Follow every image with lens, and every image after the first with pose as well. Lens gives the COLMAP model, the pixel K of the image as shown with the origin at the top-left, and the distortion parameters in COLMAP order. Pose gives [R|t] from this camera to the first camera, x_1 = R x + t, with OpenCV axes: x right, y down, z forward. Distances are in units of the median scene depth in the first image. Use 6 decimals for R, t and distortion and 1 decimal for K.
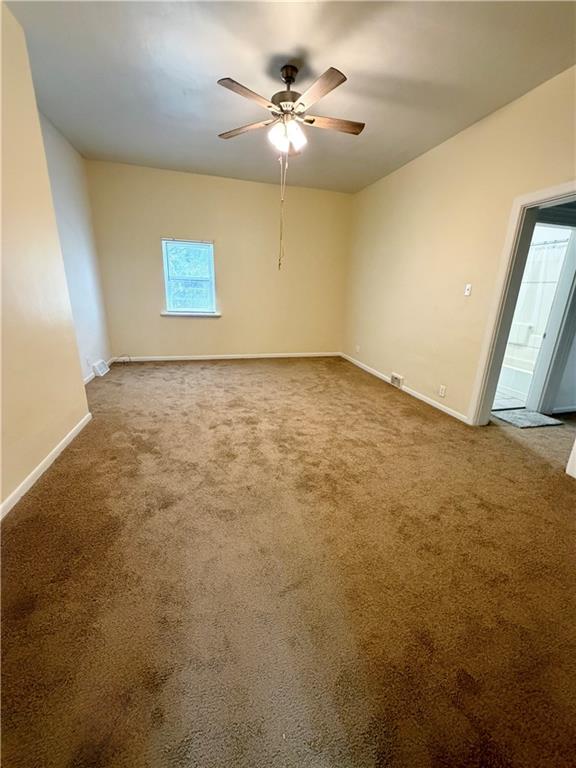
lens RADIAL K [[305.9, 0, 288.0], [0, 305.9, 384.0], [0, 0, 1]] dist [-0.000629, -0.000060]
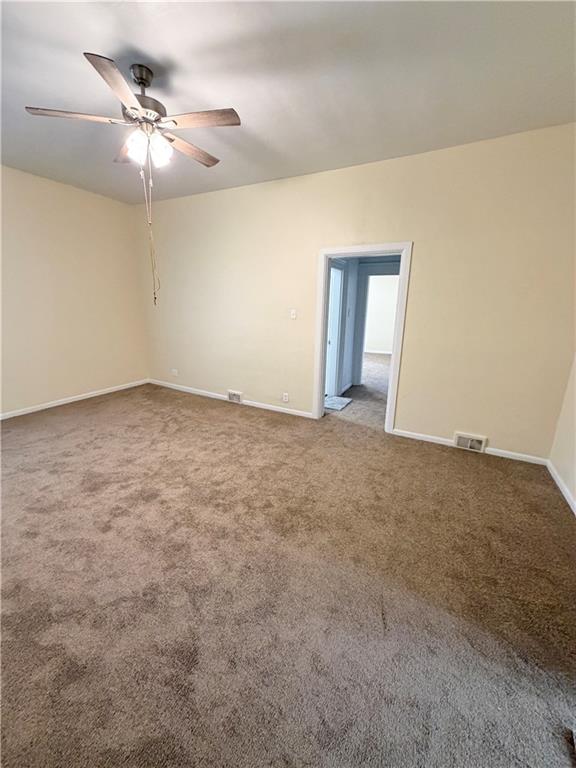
lens RADIAL K [[305.9, 0, 288.0], [0, 305.9, 384.0], [0, 0, 1]] dist [-0.000629, -0.000060]
pose [[0.680548, -0.207025, 0.702847, -0.361188], [0.218362, 0.972970, 0.075155, -0.133133], [-0.699408, 0.102328, 0.707359, 0.168527]]
